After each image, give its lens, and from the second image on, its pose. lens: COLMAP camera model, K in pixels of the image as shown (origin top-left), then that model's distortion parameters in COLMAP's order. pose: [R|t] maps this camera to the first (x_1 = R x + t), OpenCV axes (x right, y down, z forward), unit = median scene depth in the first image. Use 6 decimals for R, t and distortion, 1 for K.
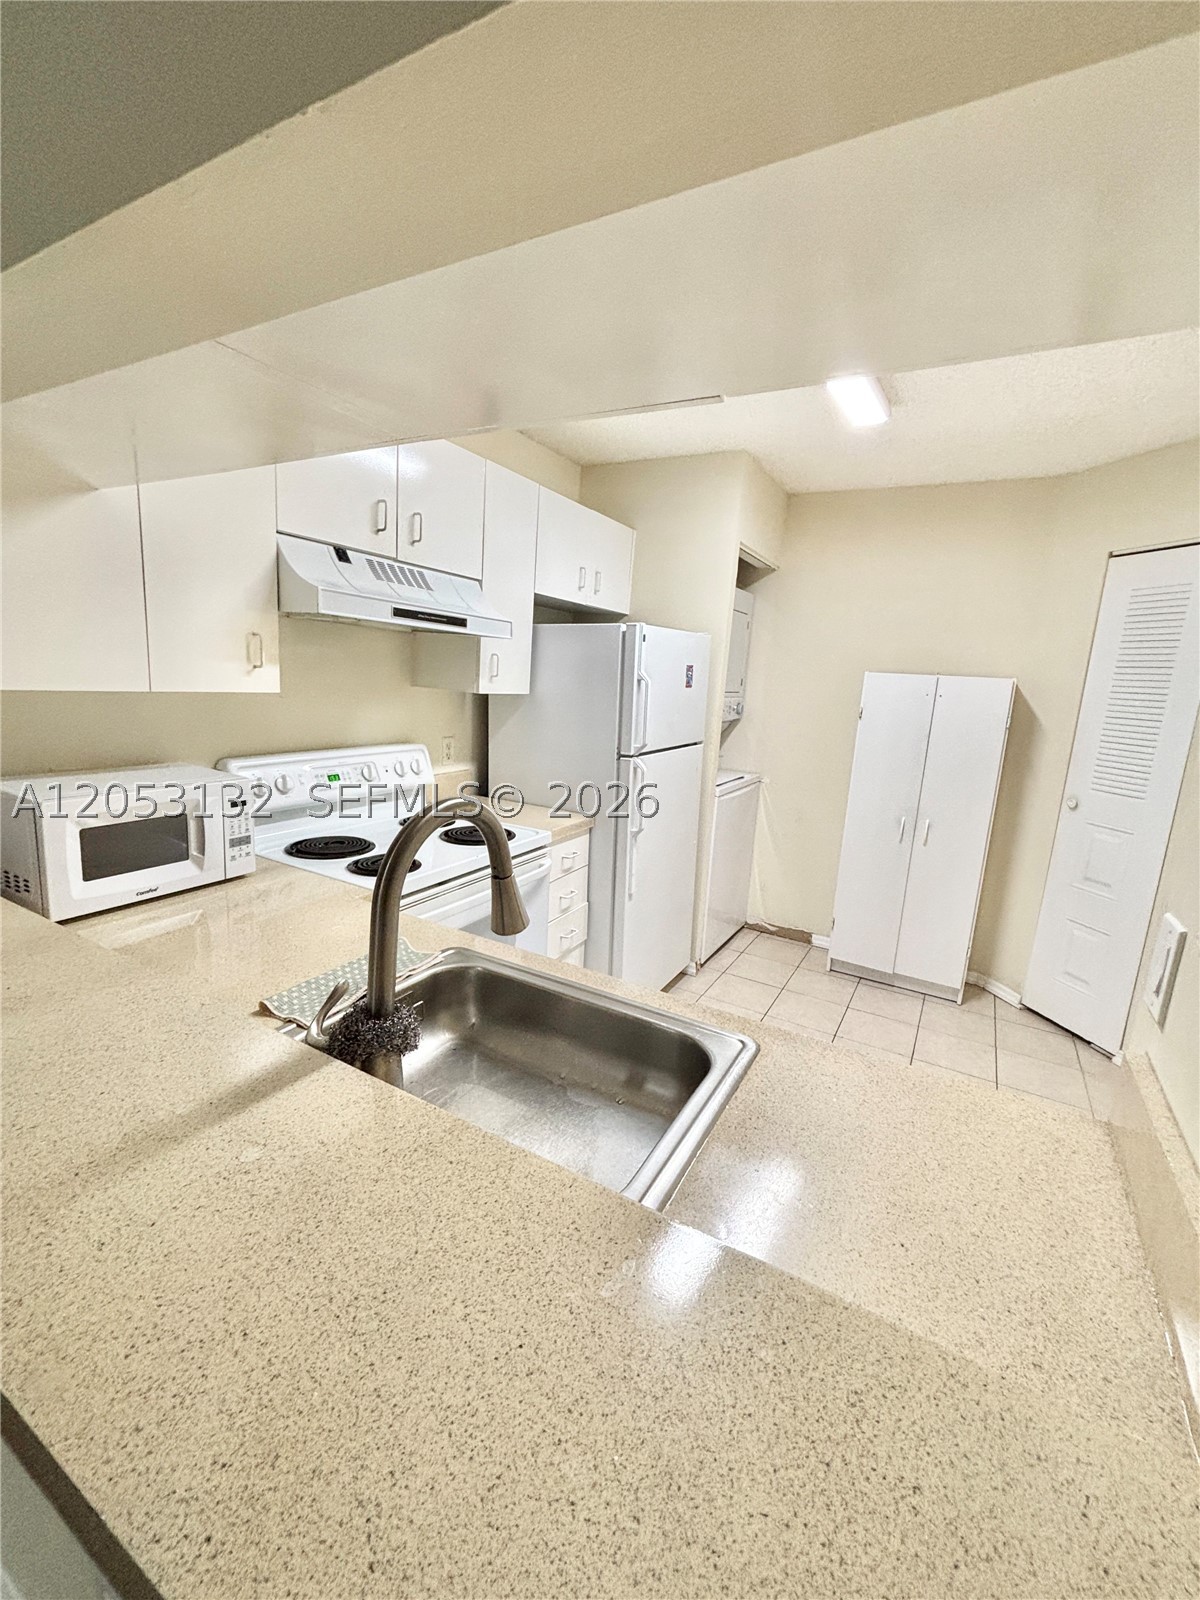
lens RADIAL K [[650.2, 0, 600.0], [0, 650.2, 800.0], [0, 0, 1]] dist [0.000357, 0.000017]
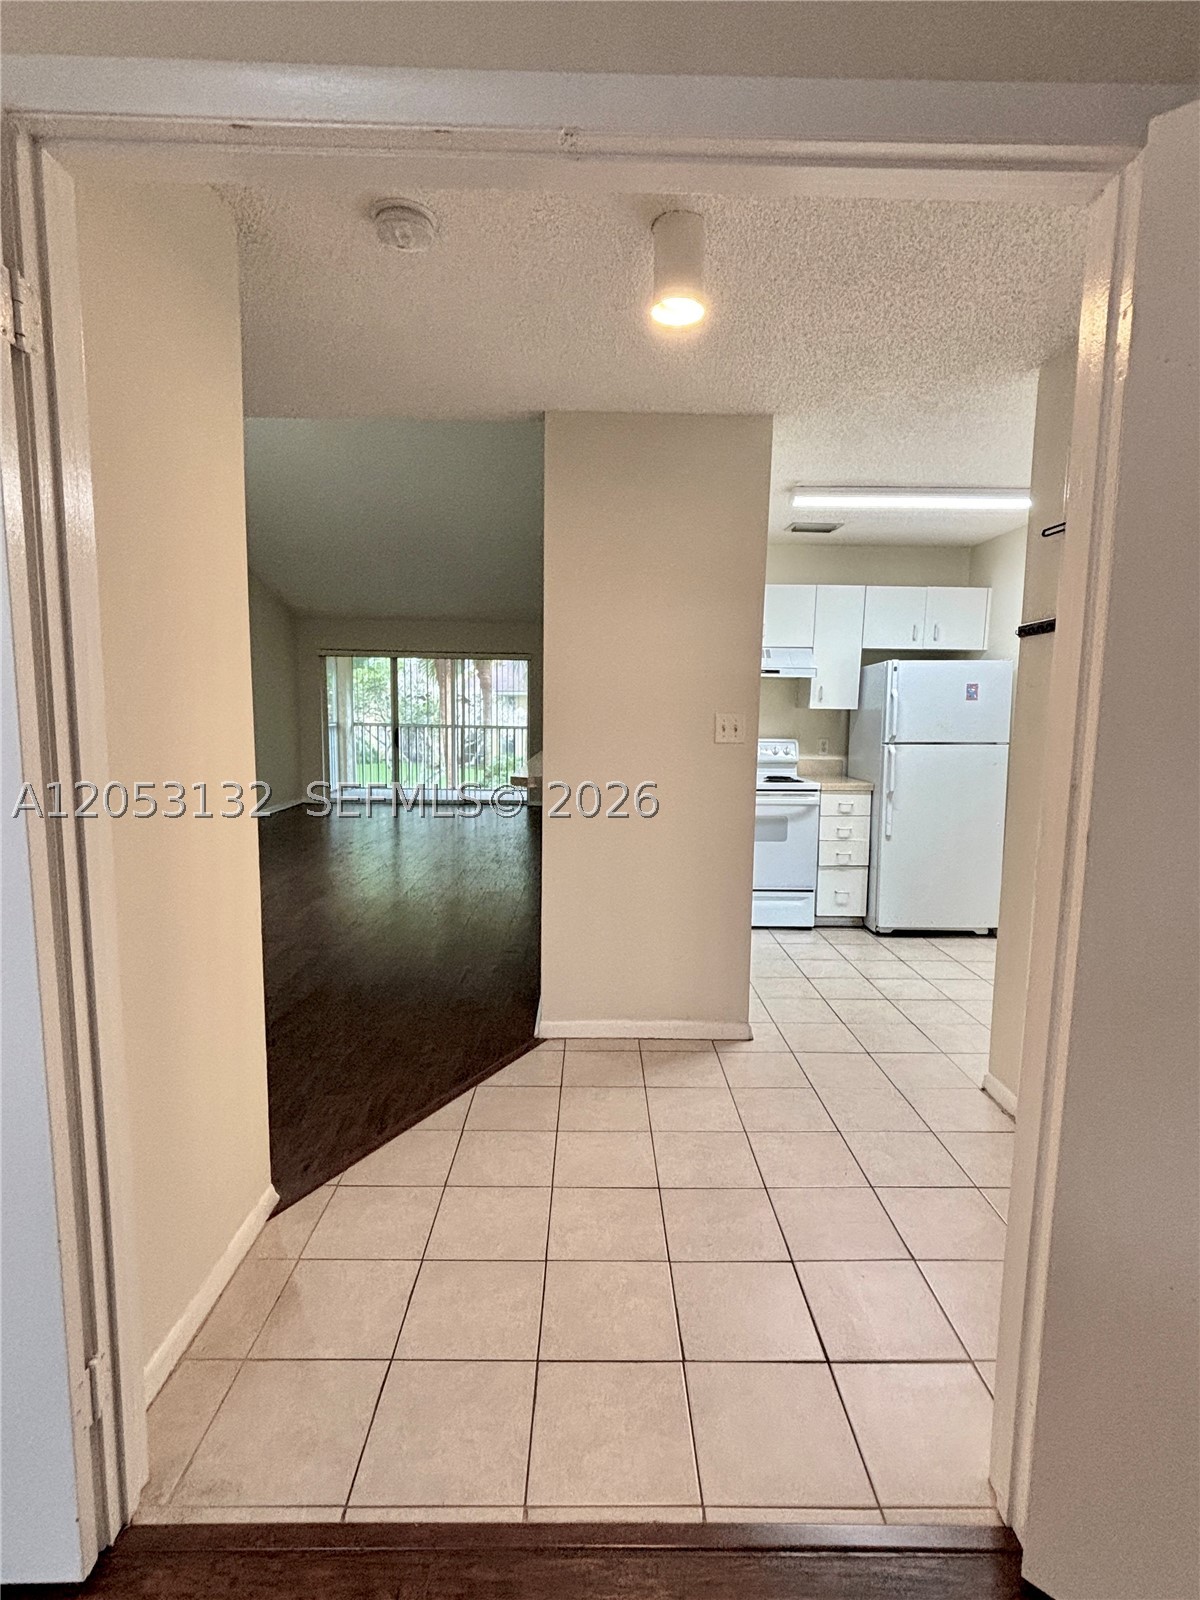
lens RADIAL K [[788.9, 0, 600.0], [0, 788.9, 800.0], [0, 0, 1]] dist [0.022628, -0.000430]
pose [[0.505048, 0.048044, -0.861753, 1.387558], [-0.150892, 0.987987, -0.033351, 0.242104], [0.849799, 0.146876, 0.506231, -0.551718]]
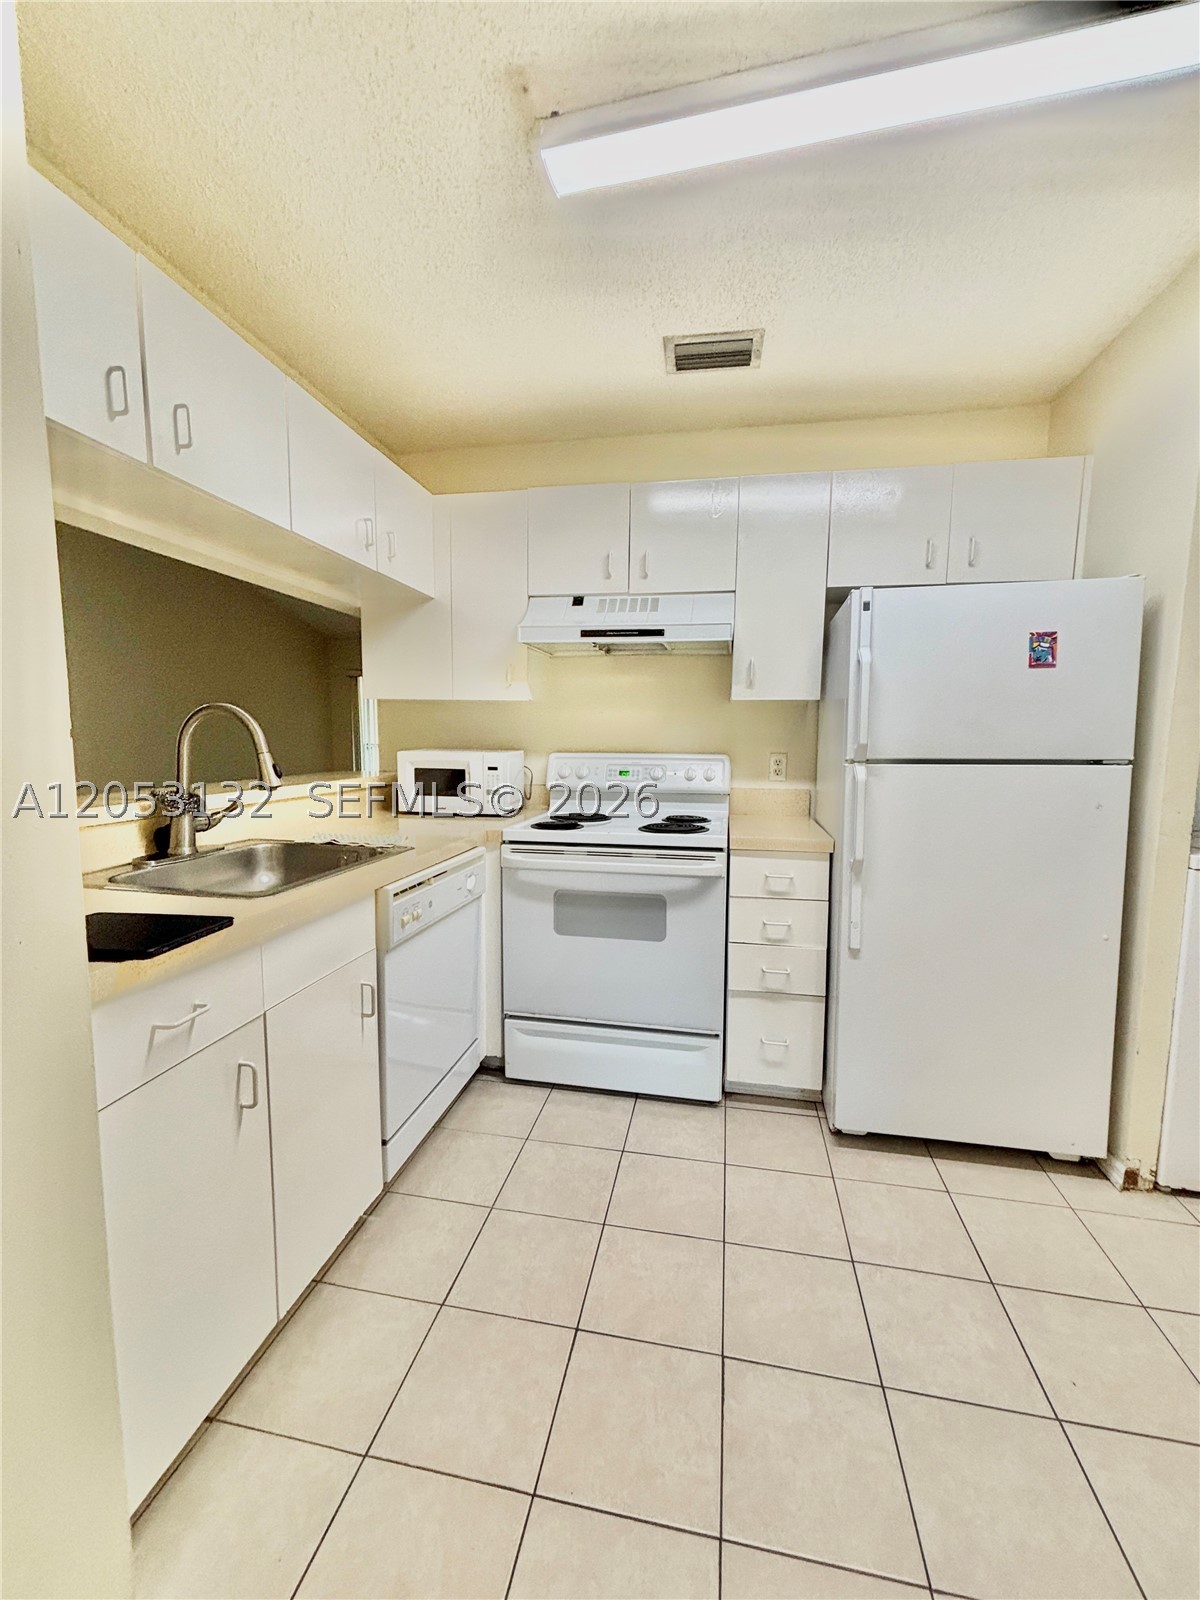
lens RADIAL K [[645.4, 0, 600.0], [0, 645.4, 800.0], [0, 0, 1]] dist [0.001192, 0.000200]
pose [[0.323019, 0.037870, -0.945635, 0.694529], [-0.169914, 0.985284, -0.018583, 0.043774], [0.931015, 0.166680, 0.324700, 0.494576]]
